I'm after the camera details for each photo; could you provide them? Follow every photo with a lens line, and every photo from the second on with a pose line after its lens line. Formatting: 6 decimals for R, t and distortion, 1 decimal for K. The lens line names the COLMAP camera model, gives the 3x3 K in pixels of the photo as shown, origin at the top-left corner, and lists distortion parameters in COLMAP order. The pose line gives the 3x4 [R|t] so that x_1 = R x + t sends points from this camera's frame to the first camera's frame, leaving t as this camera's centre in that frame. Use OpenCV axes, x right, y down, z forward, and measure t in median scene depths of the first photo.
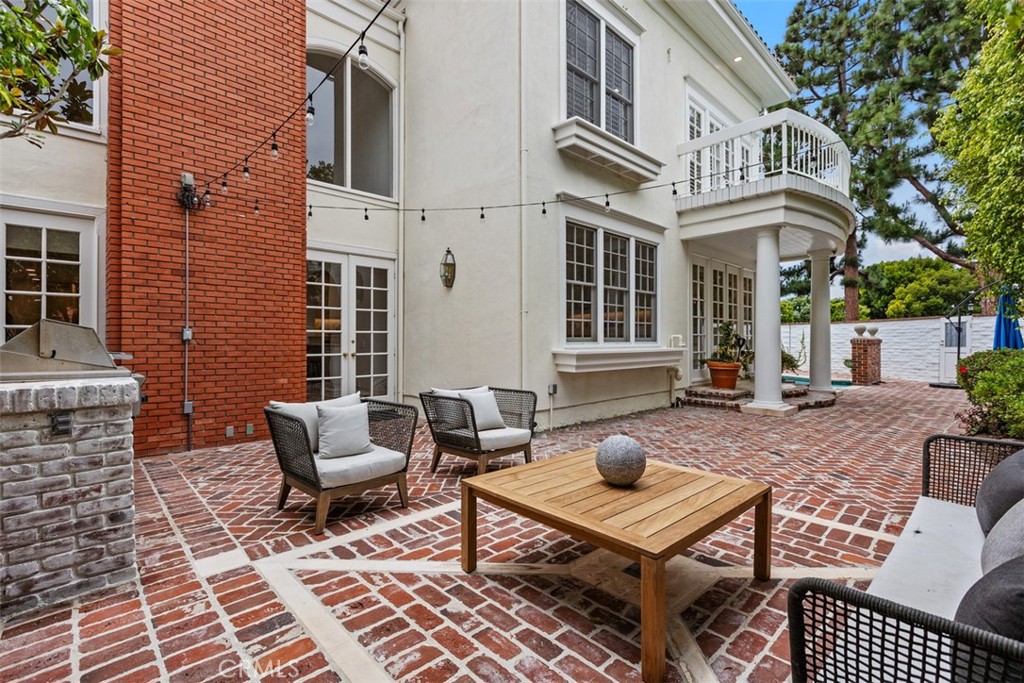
lens RADIAL K [[460.3, 0, 505.2], [0, 460.3, 338.0], [0, 0, 1]] dist [-0.003463, -0.000091]
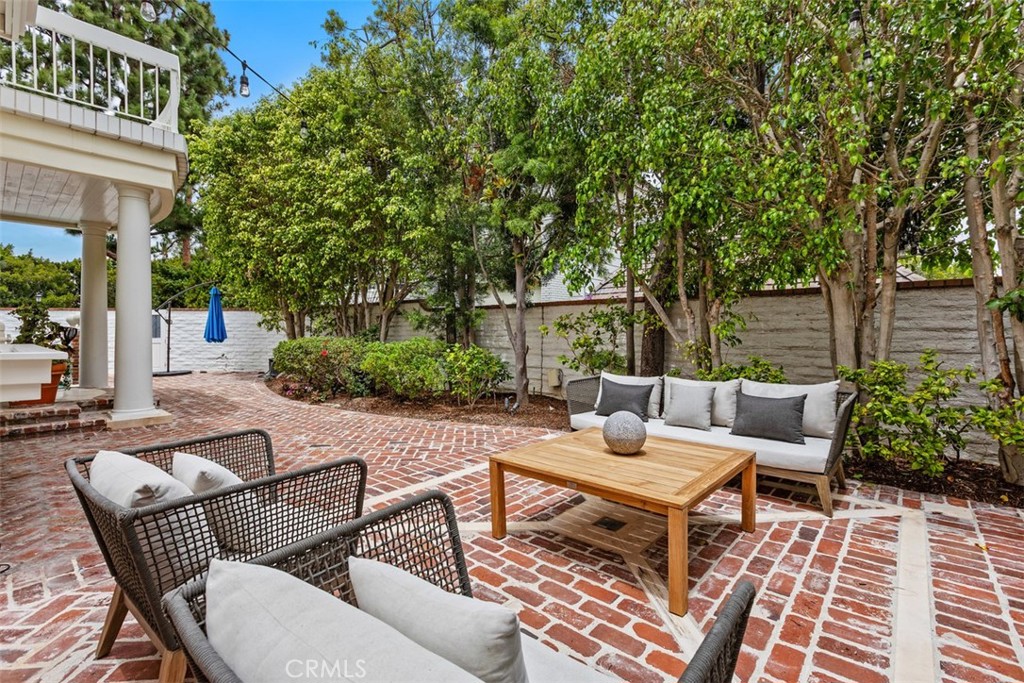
lens RADIAL K [[460.3, 0, 505.2], [0, 460.3, 338.0], [0, 0, 1]] dist [-0.003463, -0.000091]
pose [[-0.104108, -0.010040, 0.994515, -1.000702], [-0.006474, 0.999935, 0.009417, 0.022018], [-0.994545, -0.005458, -0.104166, 1.646701]]
